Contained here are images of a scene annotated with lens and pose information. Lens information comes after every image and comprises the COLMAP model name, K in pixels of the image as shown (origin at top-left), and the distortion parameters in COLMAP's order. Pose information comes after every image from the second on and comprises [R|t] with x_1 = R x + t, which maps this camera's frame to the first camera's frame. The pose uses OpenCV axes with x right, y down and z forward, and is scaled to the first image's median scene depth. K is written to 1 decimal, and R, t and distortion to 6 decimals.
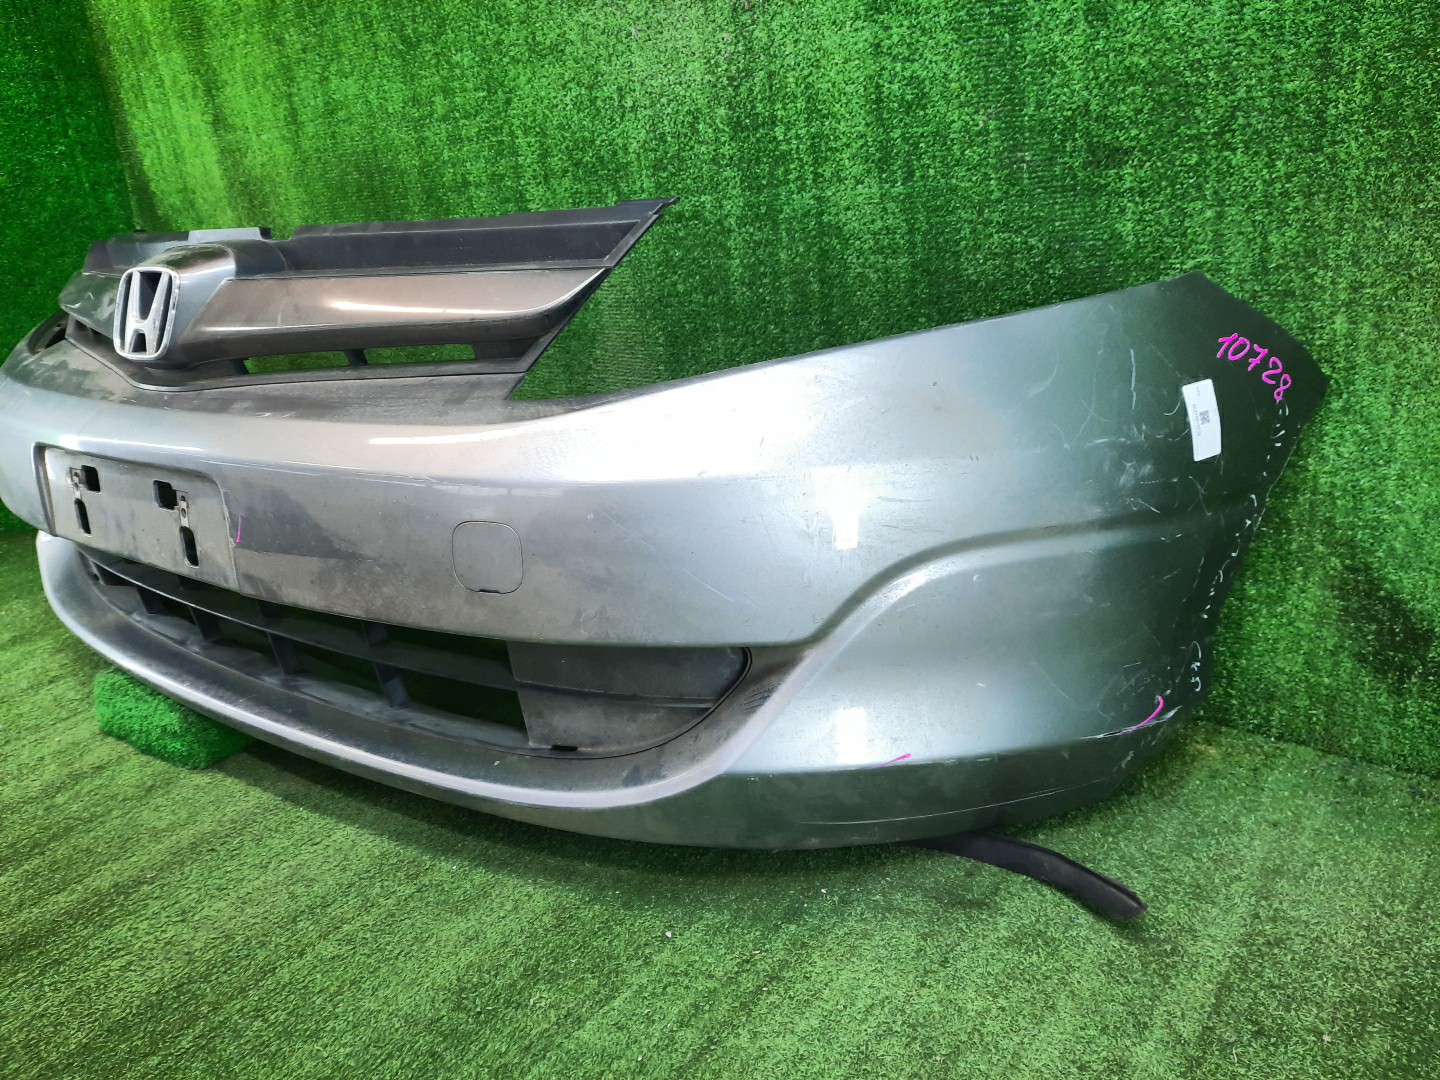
lens RADIAL K [[1054.9, 0, 720.0], [0, 1054.9, 540.0], [0, 0, 1]] dist [0.002253, 0.002525]
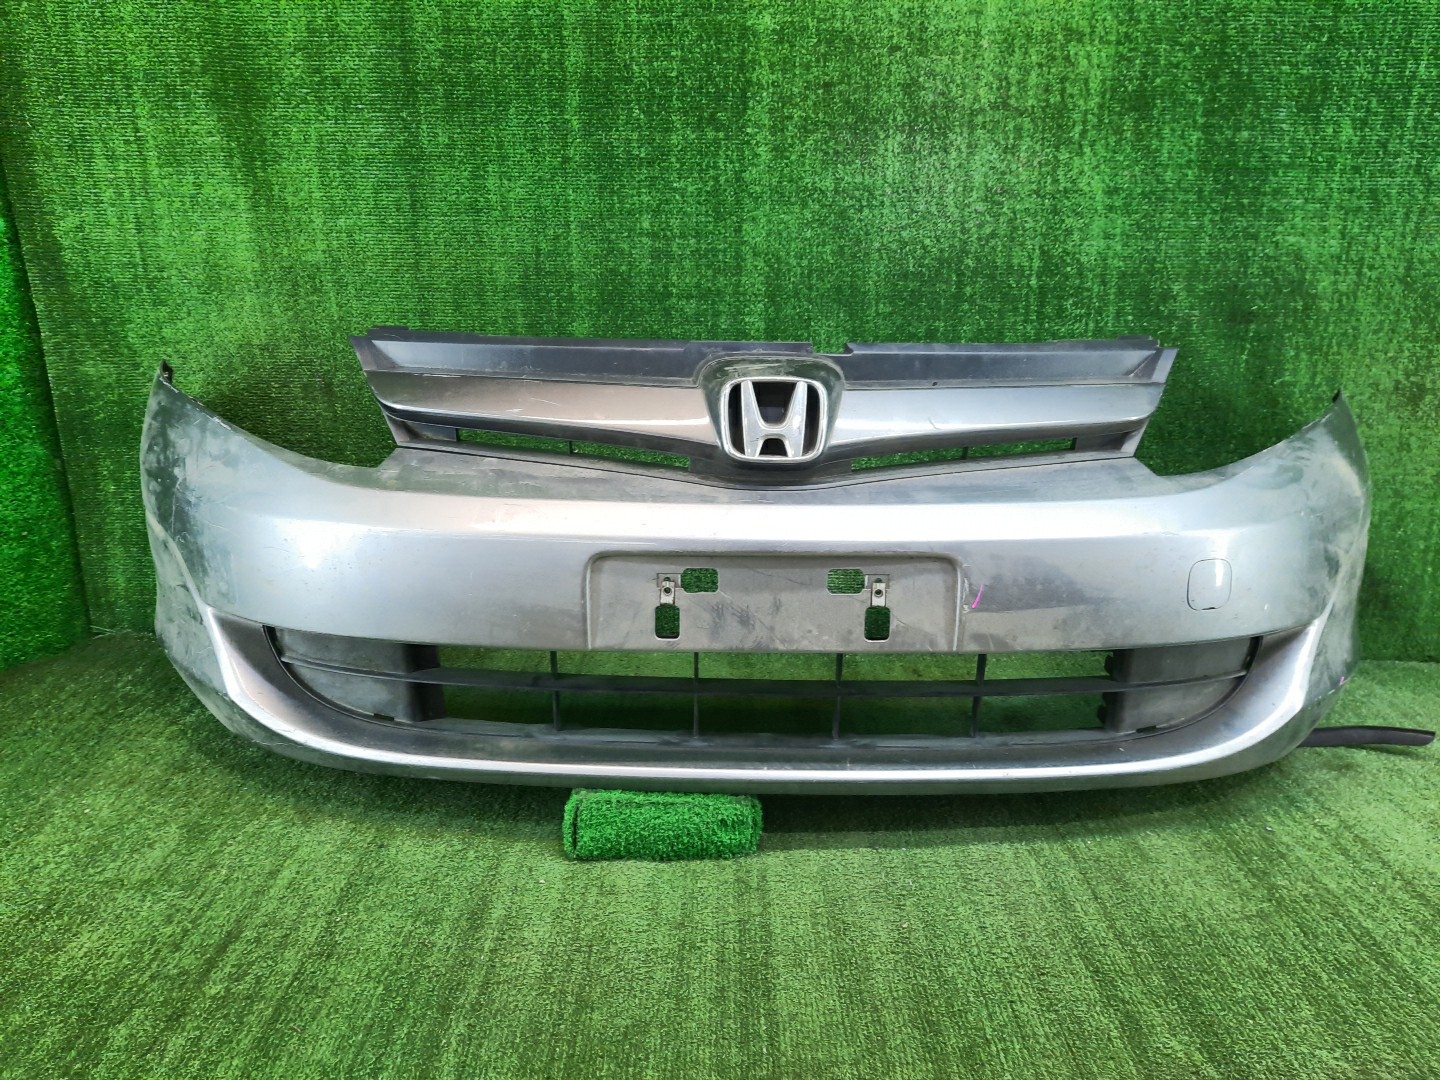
lens RADIAL K [[1063.8, 0, 720.0], [0, 1063.8, 540.0], [0, 0, 1]] dist [0.016294, 0.002838]
pose [[0.796273, -0.082164, 0.599332, -1.296540], [0.129955, 0.990836, -0.036822, -0.061469], [-0.590814, 0.107206, 0.799653, 0.181235]]
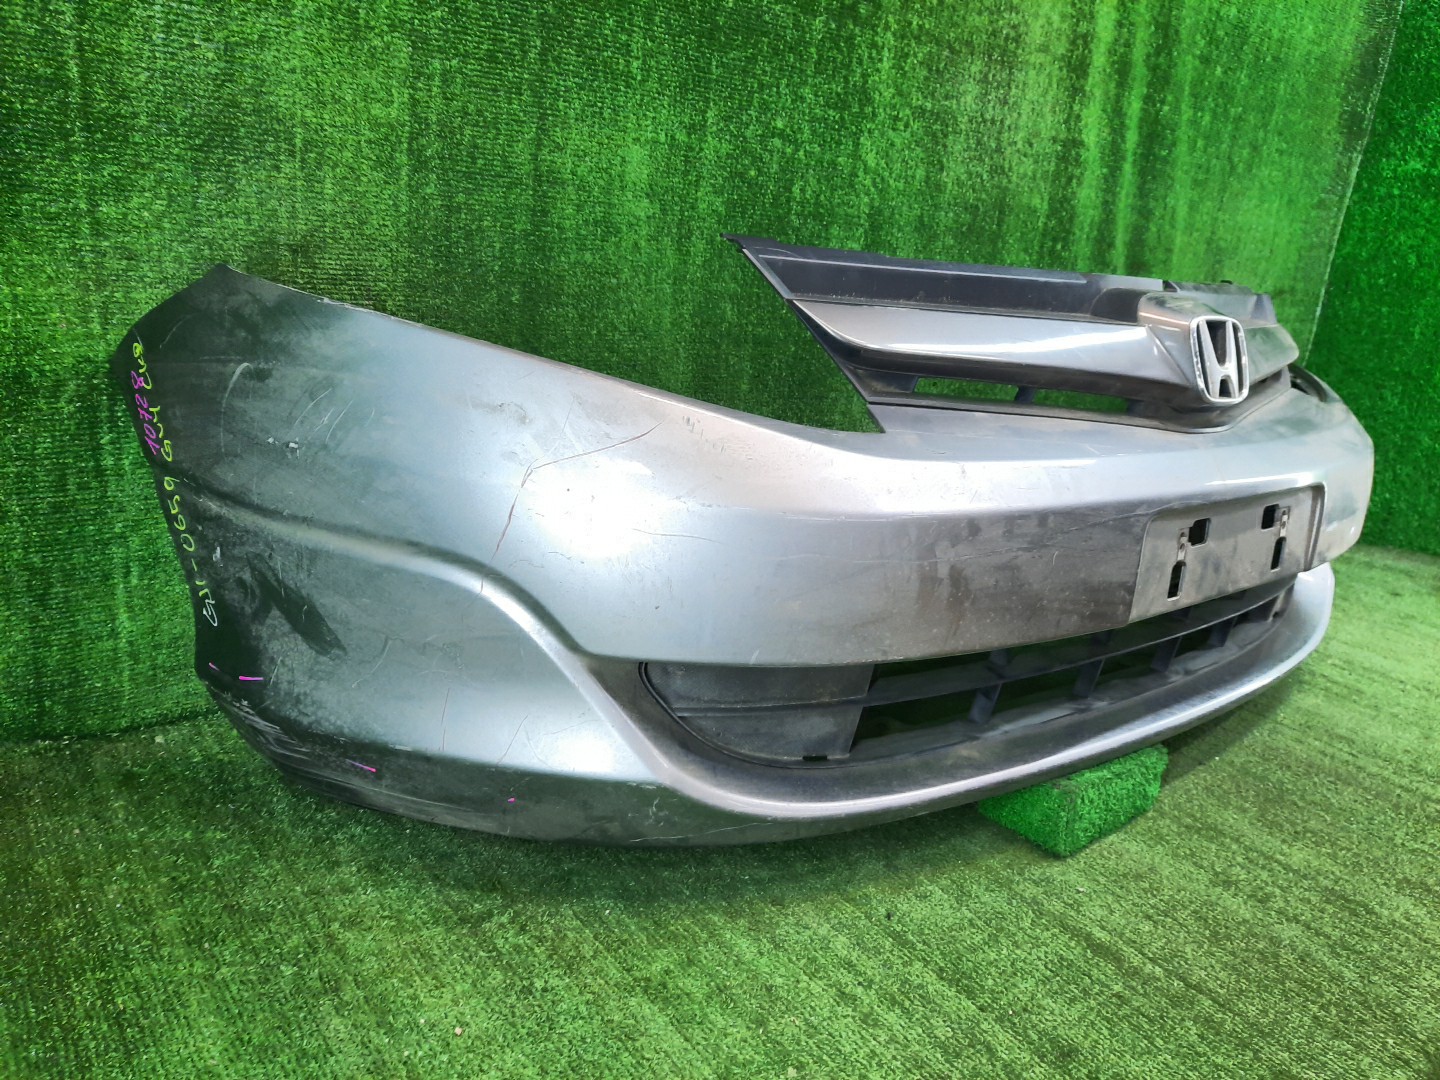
lens RADIAL K [[1063.8, 0, 720.0], [0, 1063.8, 540.0], [0, 0, 1]] dist [0.016294, 0.002838]
pose [[0.243919, -0.191920, 0.950616, -1.782679], [0.196340, 0.969697, 0.145394, -0.305000], [-0.949713, 0.151179, 0.274209, 1.253794]]
